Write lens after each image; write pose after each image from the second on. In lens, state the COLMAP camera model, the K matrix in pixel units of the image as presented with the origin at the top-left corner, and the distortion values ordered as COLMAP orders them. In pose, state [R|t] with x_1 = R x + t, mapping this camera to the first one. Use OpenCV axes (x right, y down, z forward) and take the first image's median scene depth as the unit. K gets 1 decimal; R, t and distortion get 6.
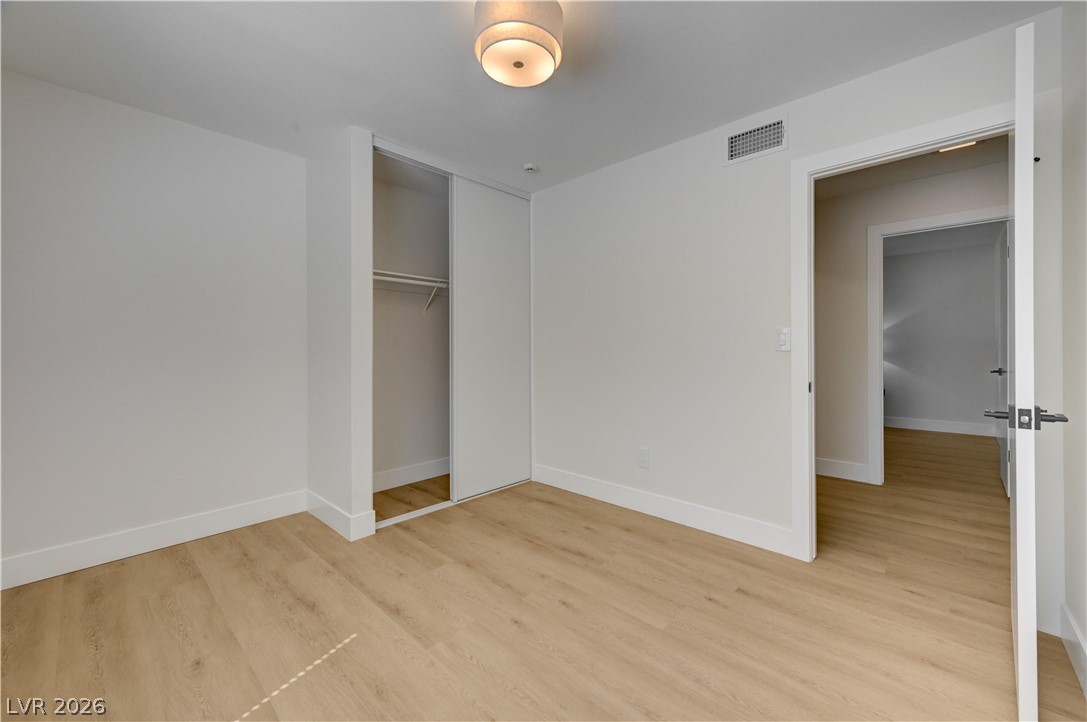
lens RADIAL K [[438.3, 0, 550.1], [0, 438.3, 352.0], [0, 0, 1]] dist [-0.000500, 0.000213]
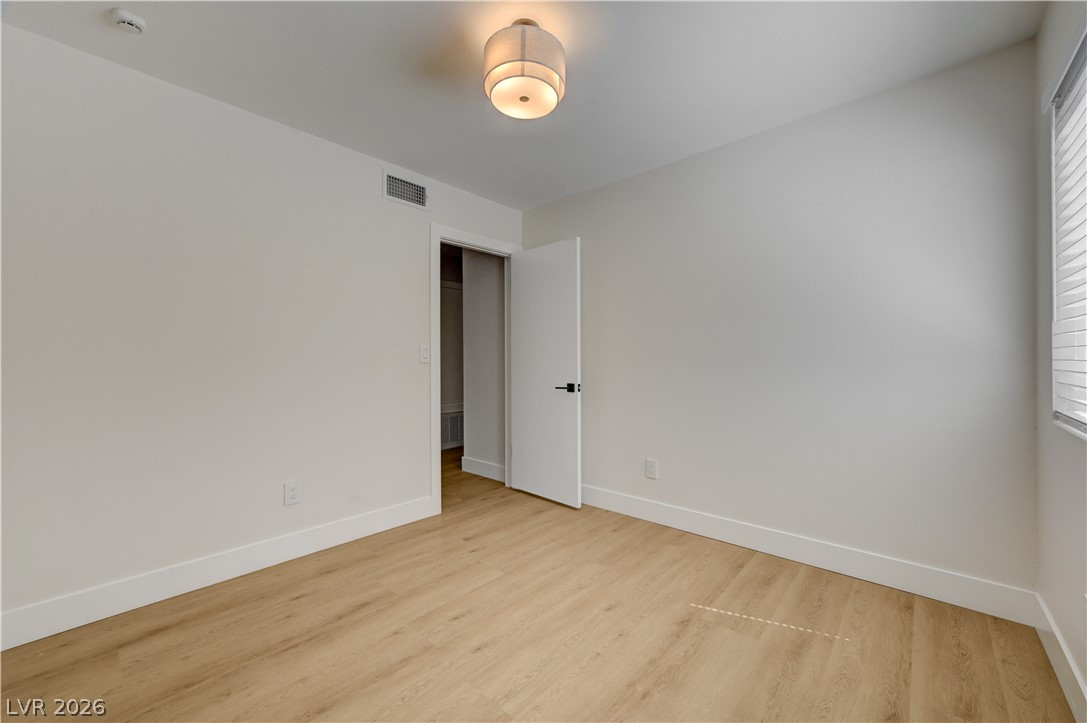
lens RADIAL K [[438.3, 0, 551.2], [0, 438.3, 362.4], [0, 0, 1]] dist [-0.000500, 0.000213]
pose [[-0.045363, -0.003658, 0.998964, -0.835214], [0.010348, 0.999938, 0.004131, -0.006236], [-0.998917, 0.010525, -0.045323, 0.711839]]
